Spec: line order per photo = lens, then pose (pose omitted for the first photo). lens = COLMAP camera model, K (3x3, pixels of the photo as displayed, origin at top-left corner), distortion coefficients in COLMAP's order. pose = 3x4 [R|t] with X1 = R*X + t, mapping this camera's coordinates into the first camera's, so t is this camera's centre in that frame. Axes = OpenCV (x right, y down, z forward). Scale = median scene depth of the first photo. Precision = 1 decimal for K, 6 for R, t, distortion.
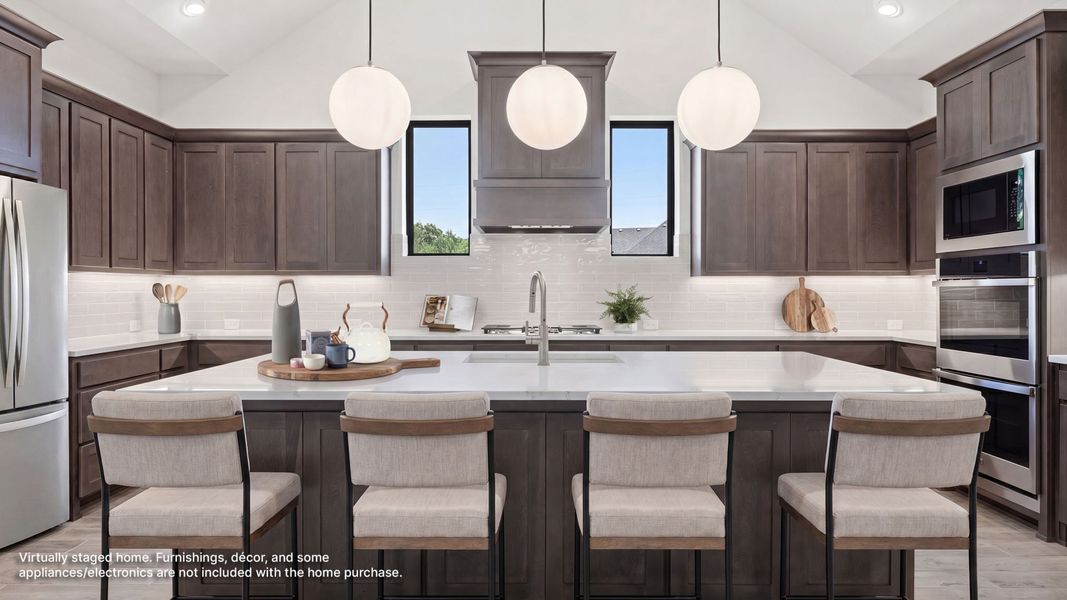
lens RADIAL K [[831.0, 0, 533.5], [0, 831.0, 300.0], [0, 0, 1]] dist [-0.000309, -0.001315]
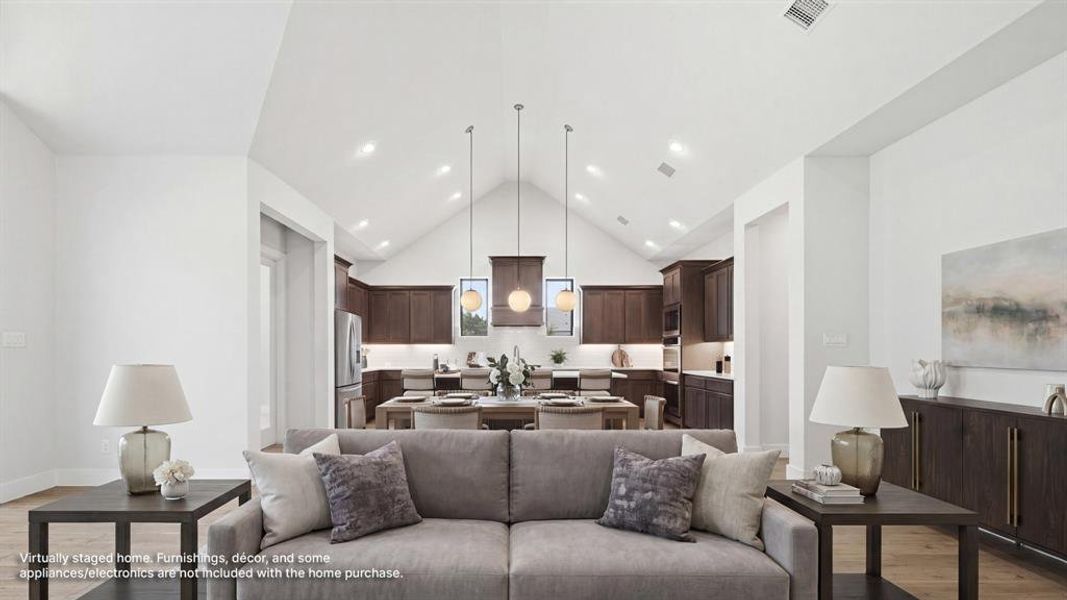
lens RADIAL K [[941.4, 0, 533.5], [0, 941.4, 300.0], [0, 0, 1]] dist [-0.001770, -0.001819]
pose [[0.999931, 0.004669, 0.010781, 0.030263], [-0.003918, 0.997631, -0.068679, 0.033207], [-0.011076, 0.068632, 0.997581, -1.833719]]
